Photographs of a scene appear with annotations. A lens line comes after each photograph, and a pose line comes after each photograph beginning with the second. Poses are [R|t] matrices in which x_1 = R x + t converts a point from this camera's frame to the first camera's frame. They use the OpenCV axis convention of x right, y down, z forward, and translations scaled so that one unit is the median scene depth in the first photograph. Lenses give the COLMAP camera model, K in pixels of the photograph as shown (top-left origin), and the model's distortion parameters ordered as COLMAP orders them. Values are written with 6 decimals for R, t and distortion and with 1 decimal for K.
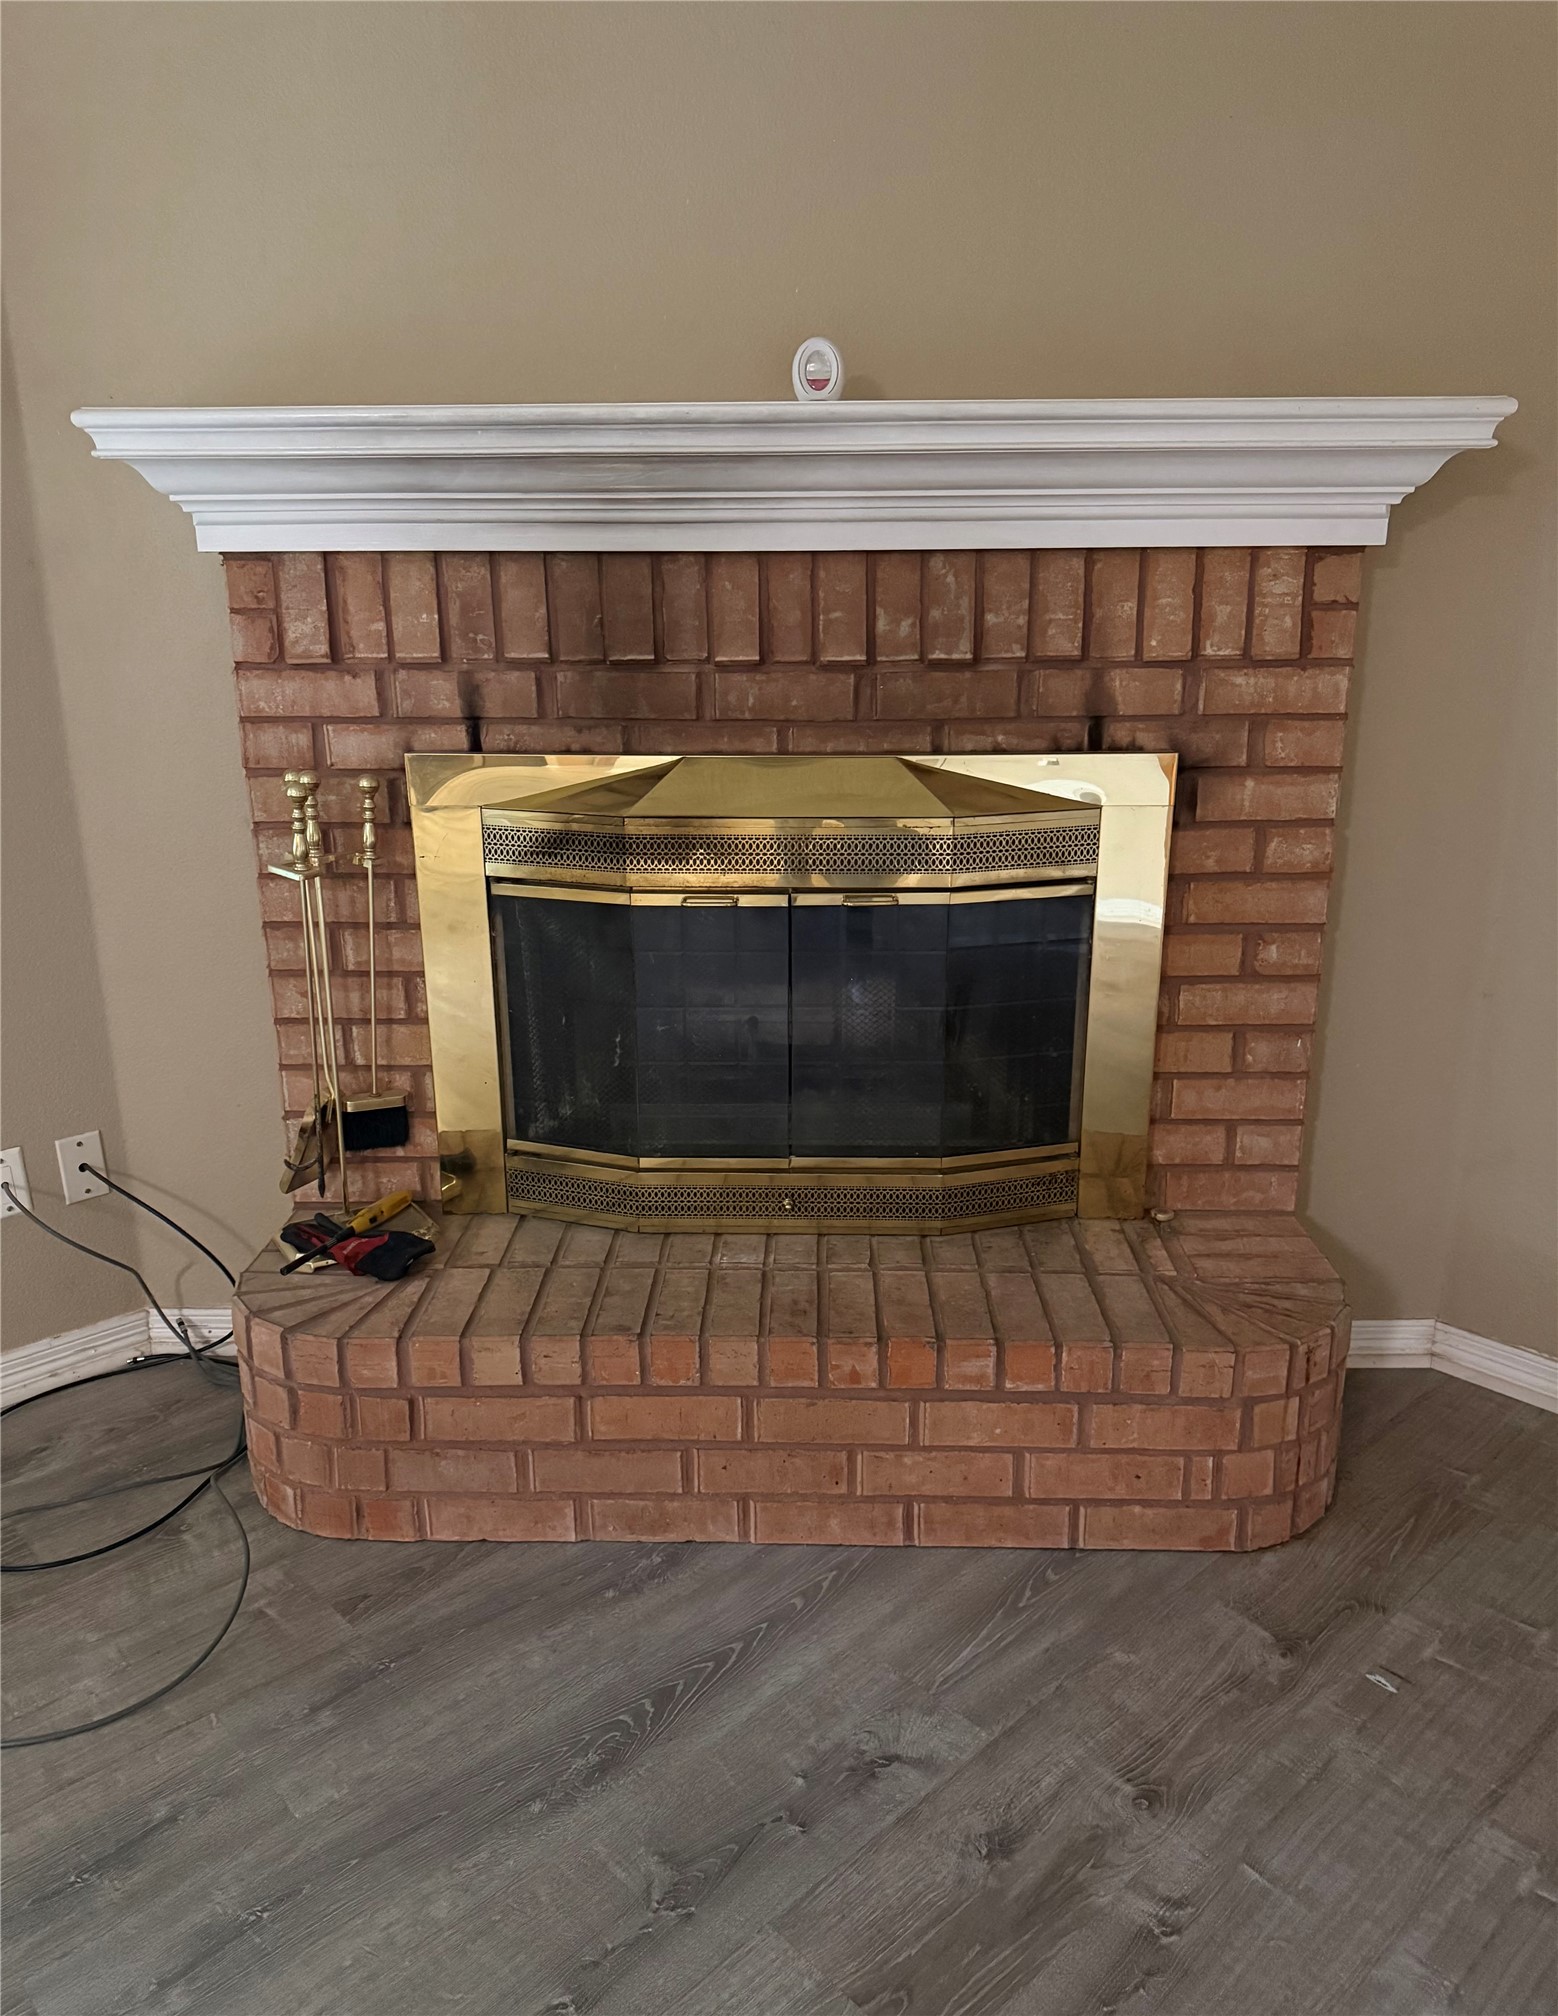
lens RADIAL K [[1451.2, 0, 784.0], [0, 1451.2, 1012.9], [0, 0, 1]] dist [0.039435, -0.010876]
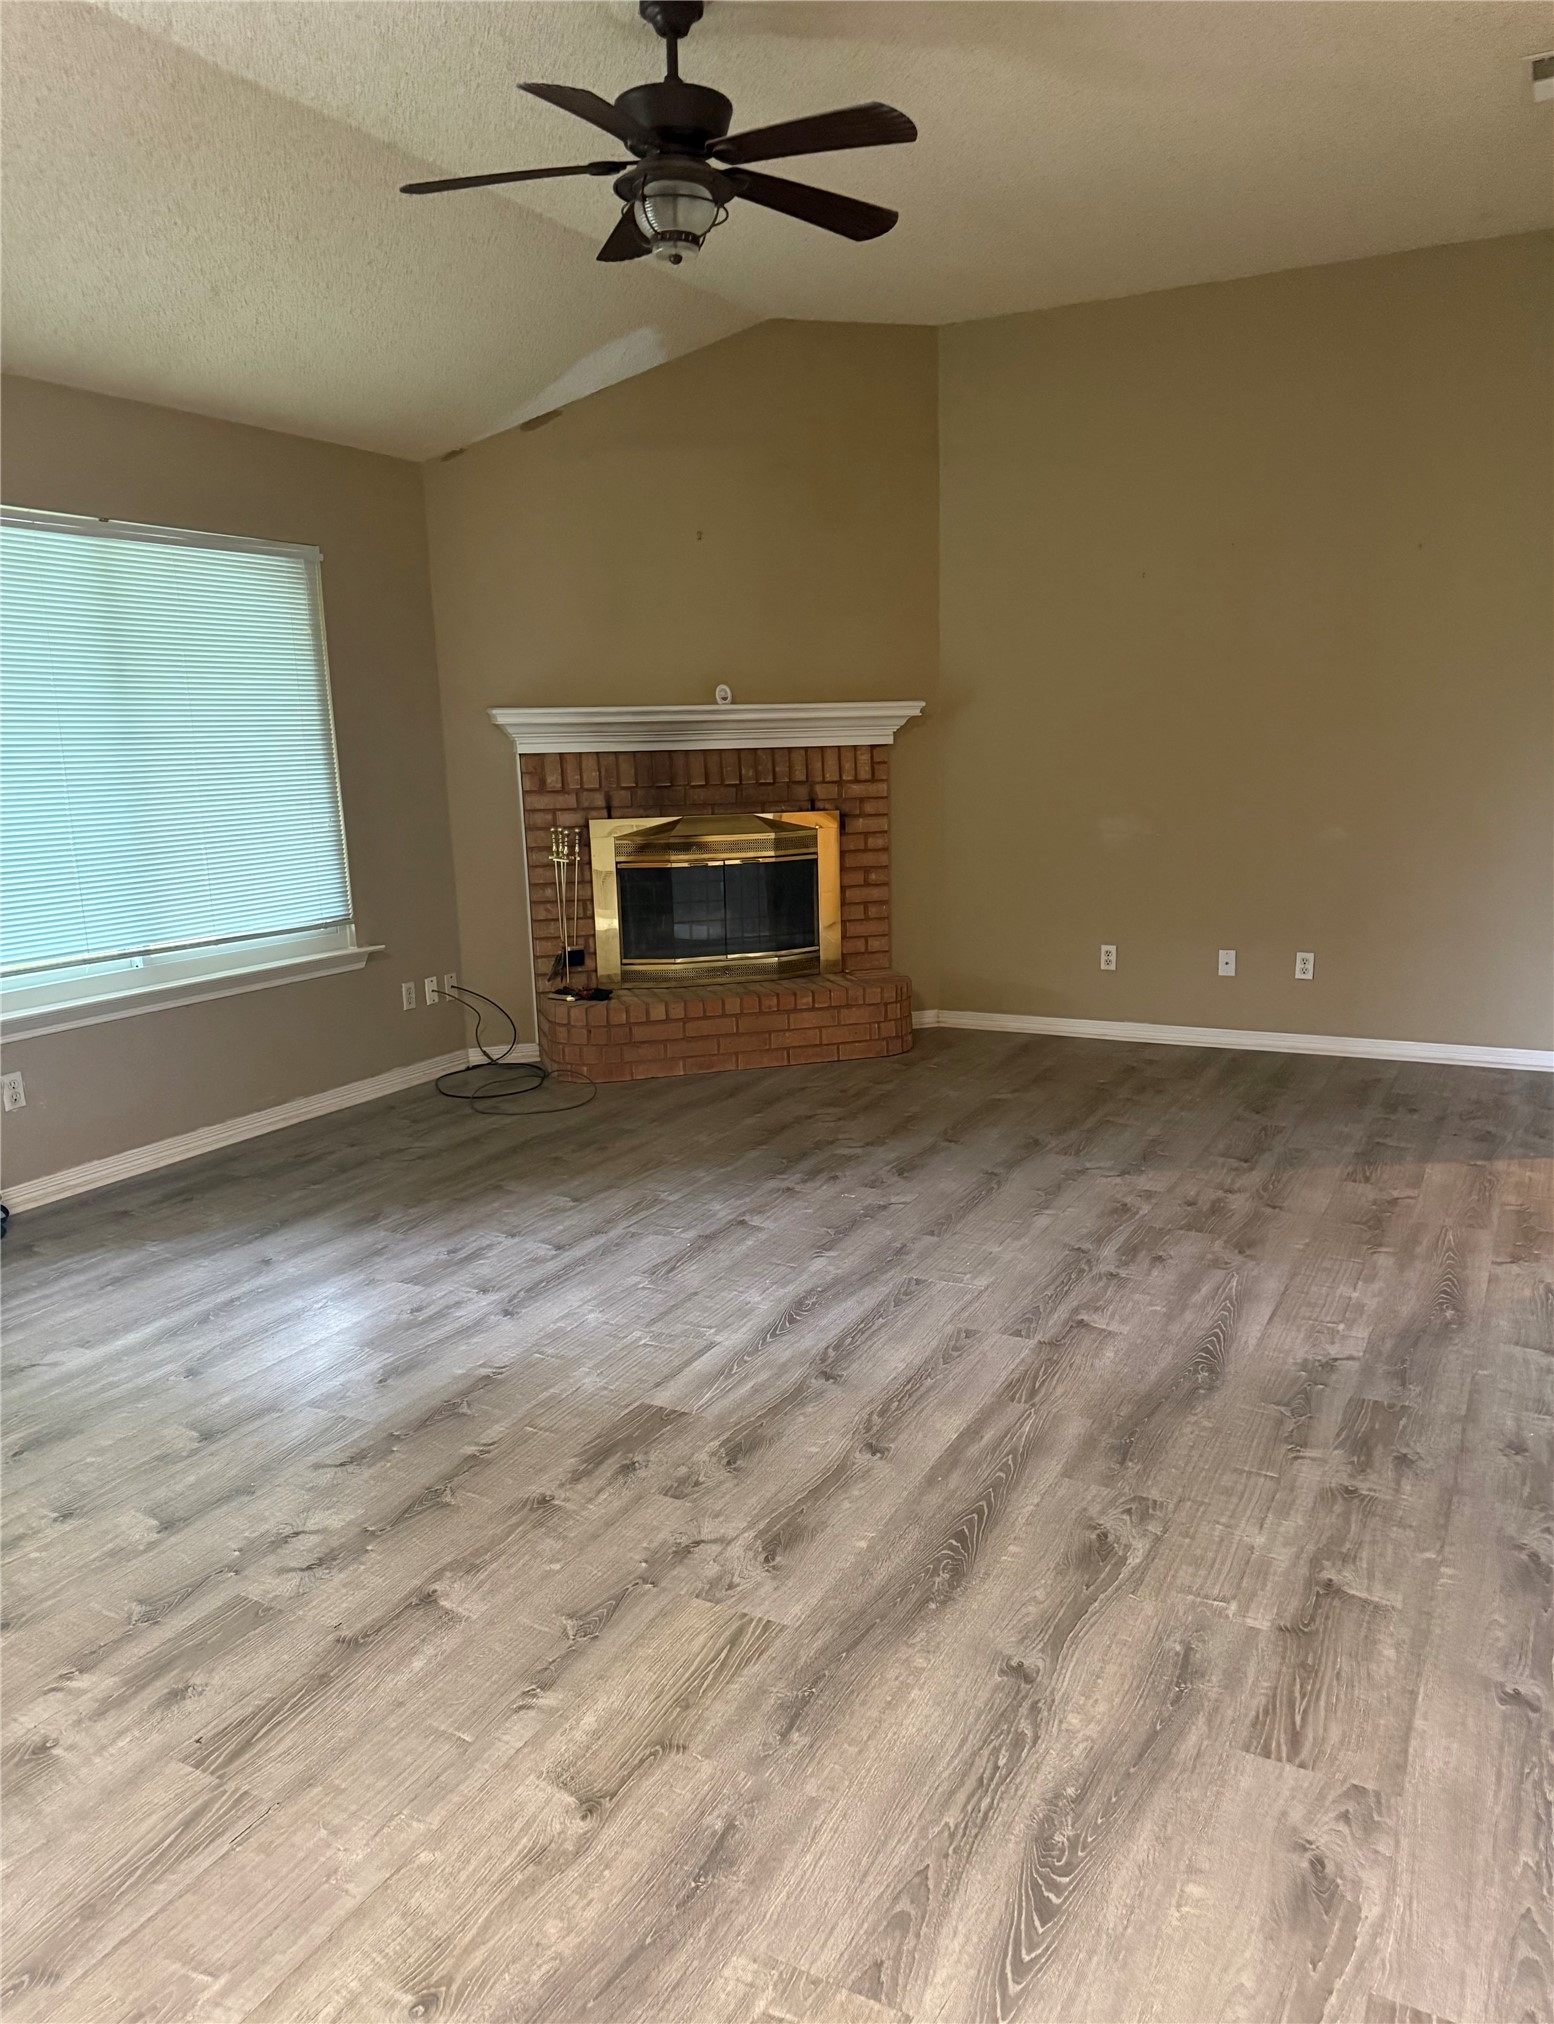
lens RADIAL K [[1457.0, 0, 775.9], [0, 1457.0, 1012.2], [0, 0, 1]] dist [0.039435, -0.010876]
pose [[0.945301, -0.077865, 0.316771, -0.861392], [0.108458, 0.990869, -0.080095, 0.474230], [-0.307642, 0.110070, 0.945114, -1.815509]]
